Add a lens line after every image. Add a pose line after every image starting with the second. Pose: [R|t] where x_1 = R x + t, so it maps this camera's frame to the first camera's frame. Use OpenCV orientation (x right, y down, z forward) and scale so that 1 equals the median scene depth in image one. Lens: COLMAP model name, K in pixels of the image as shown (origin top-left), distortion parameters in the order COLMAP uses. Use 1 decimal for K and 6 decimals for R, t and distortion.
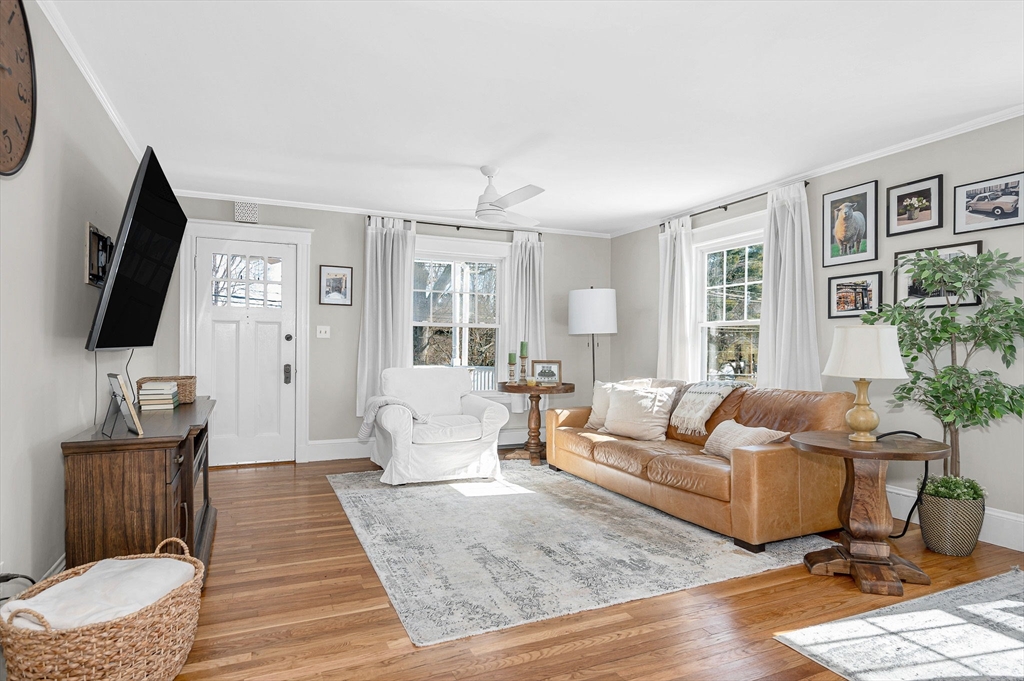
lens RADIAL K [[563.3, 0, 497.5], [0, 563.3, 349.2], [0, 0, 1]] dist [0.000765, -0.000610]
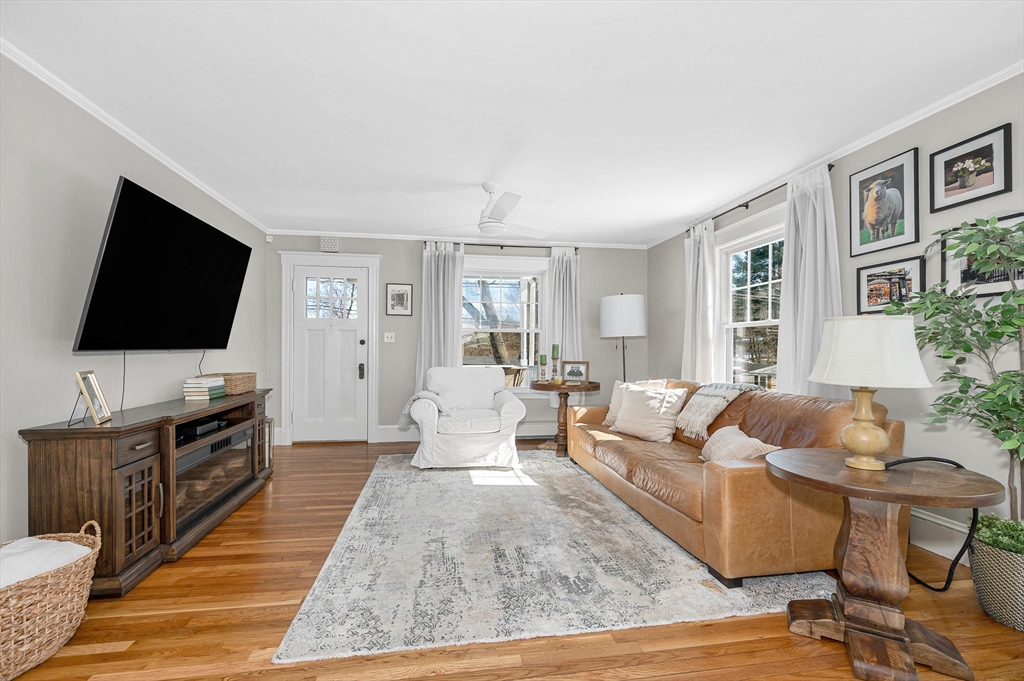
lens RADIAL K [[427.4, 0, 496.5], [0, 427.4, 347.3], [0, 0, 1]] dist [-0.001450, 0.000691]
pose [[0.965412, -0.005042, -0.260681, 0.240982], [0.002034, 0.999928, -0.011809, 0.003613], [0.260722, 0.010871, 0.965353, 0.233569]]
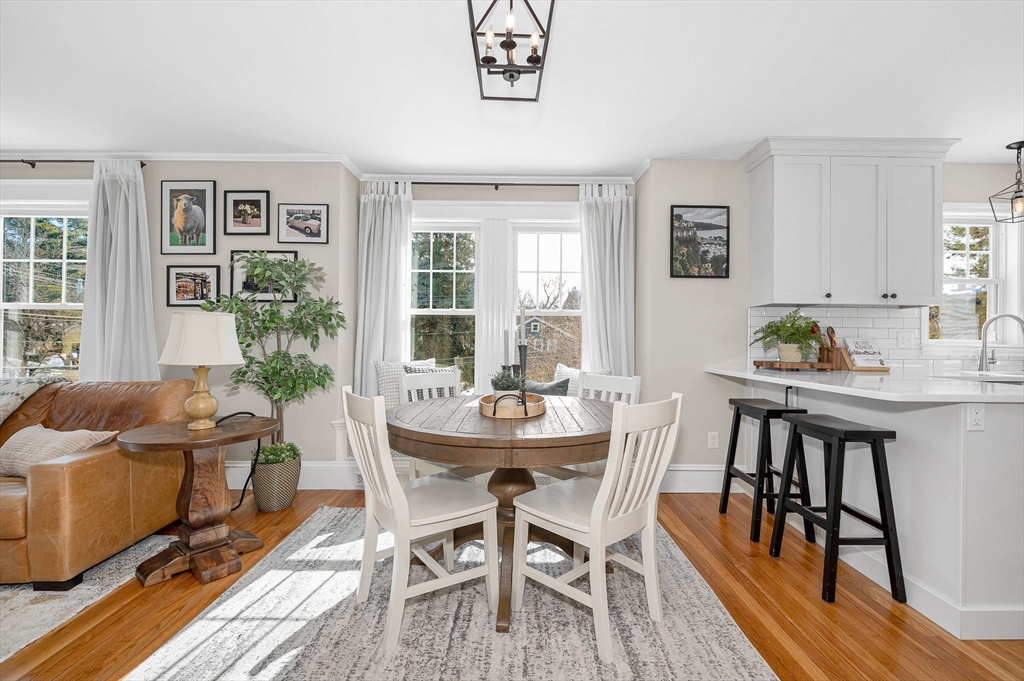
lens RADIAL K [[459.0, 0, 512.0], [0, 459.0, 340.5], [0, 0, 1]] dist [-0.003737, -0.000287]
pose [[0.389777, -0.001263, 0.920908, 0.089182], [0.000161, 0.999999, 0.001303, 0.005228], [-0.920909, -0.000360, 0.389777, 0.138300]]
